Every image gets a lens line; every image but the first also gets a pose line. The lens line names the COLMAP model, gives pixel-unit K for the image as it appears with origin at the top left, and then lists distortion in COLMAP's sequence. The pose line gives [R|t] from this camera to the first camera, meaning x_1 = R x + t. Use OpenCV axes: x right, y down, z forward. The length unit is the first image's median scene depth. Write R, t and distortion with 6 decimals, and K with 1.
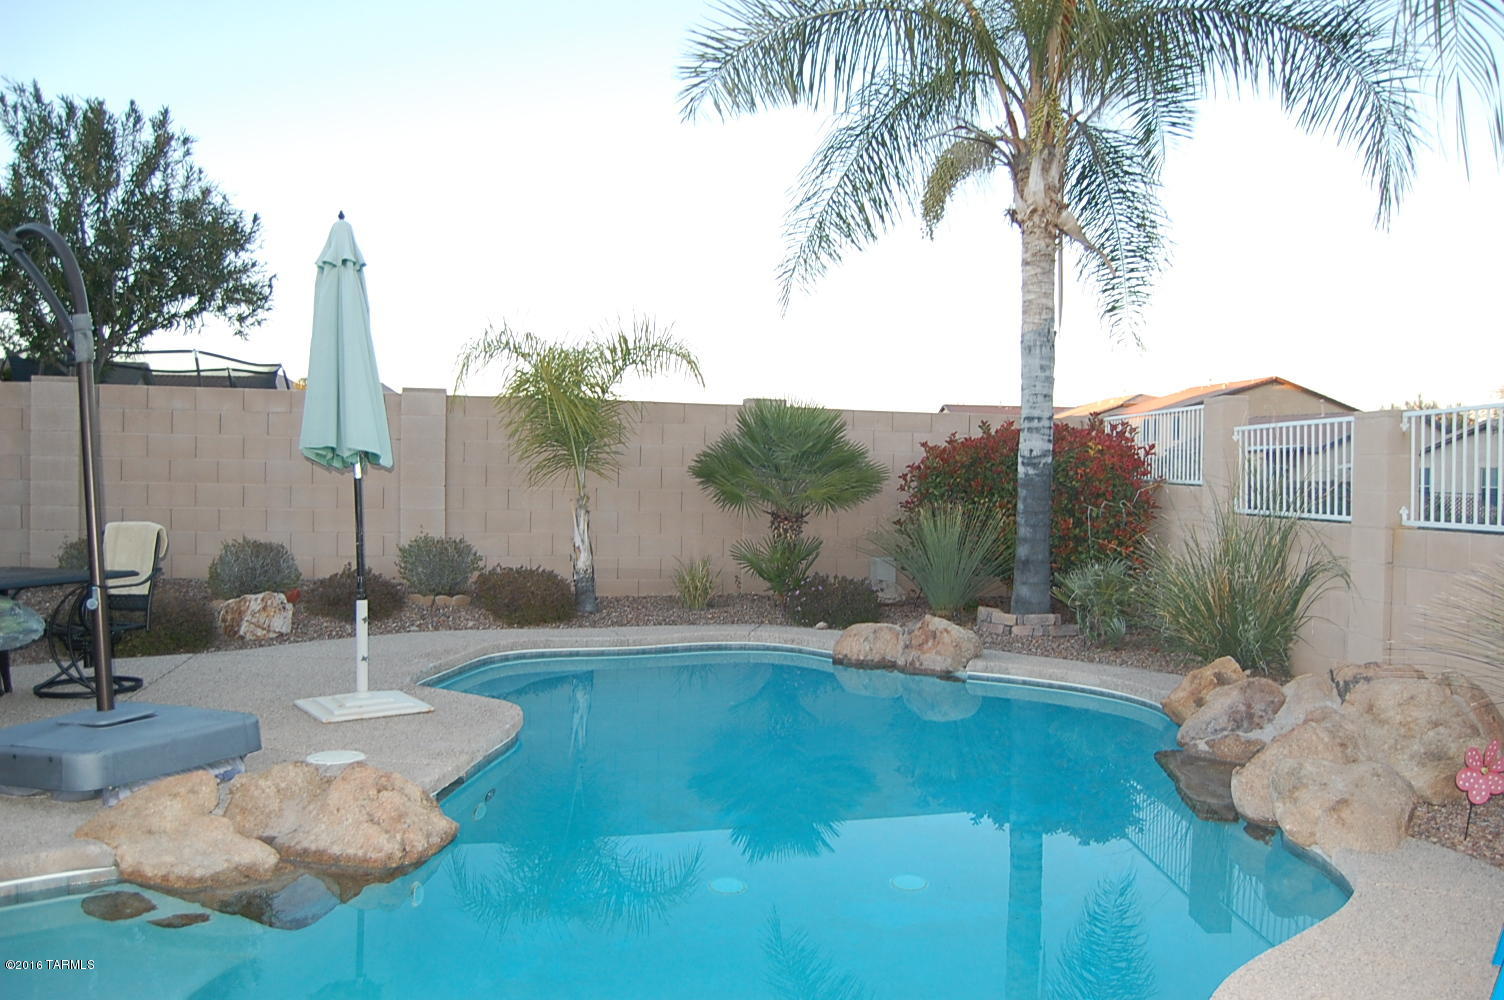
lens RADIAL K [[1239.8, 0, 757.5], [0, 1239.8, 511.5], [0, 0, 1]] dist [-0.075383, 0.023588]
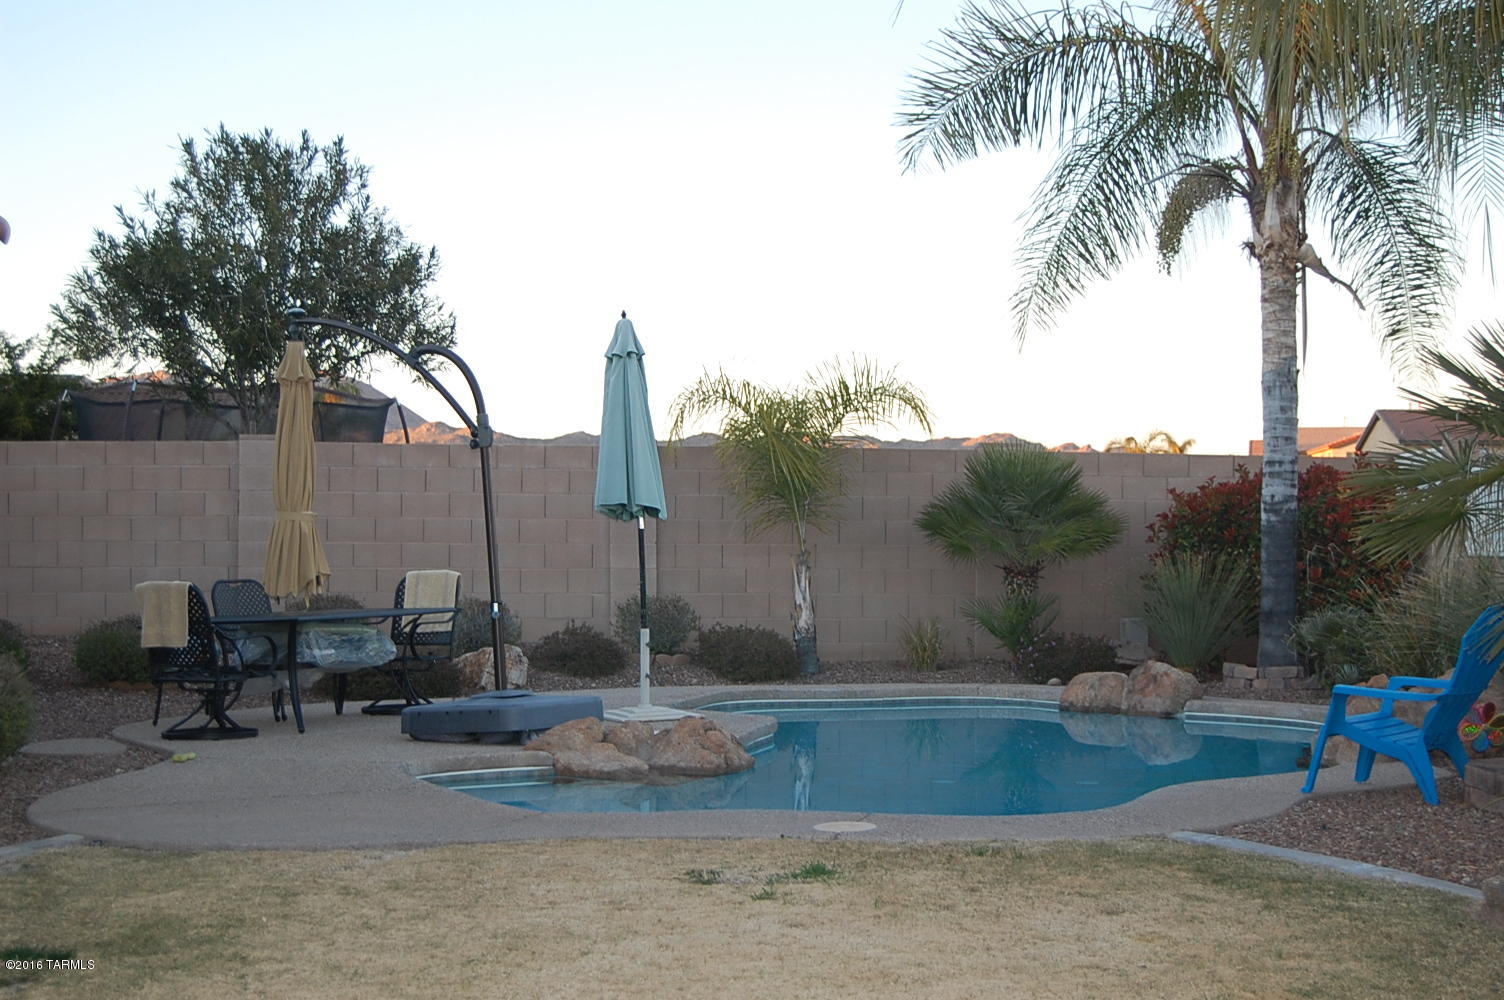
lens RADIAL K [[2276.1, 0, 753.8], [0, 2276.1, 498.1], [0, 0, 1]] dist [-0.094899, 0.000000]
pose [[0.991284, -0.015801, -0.130790, 0.051539], [0.009245, 0.998677, -0.050580, 0.035669], [0.131416, 0.048930, 0.990119, -0.758251]]
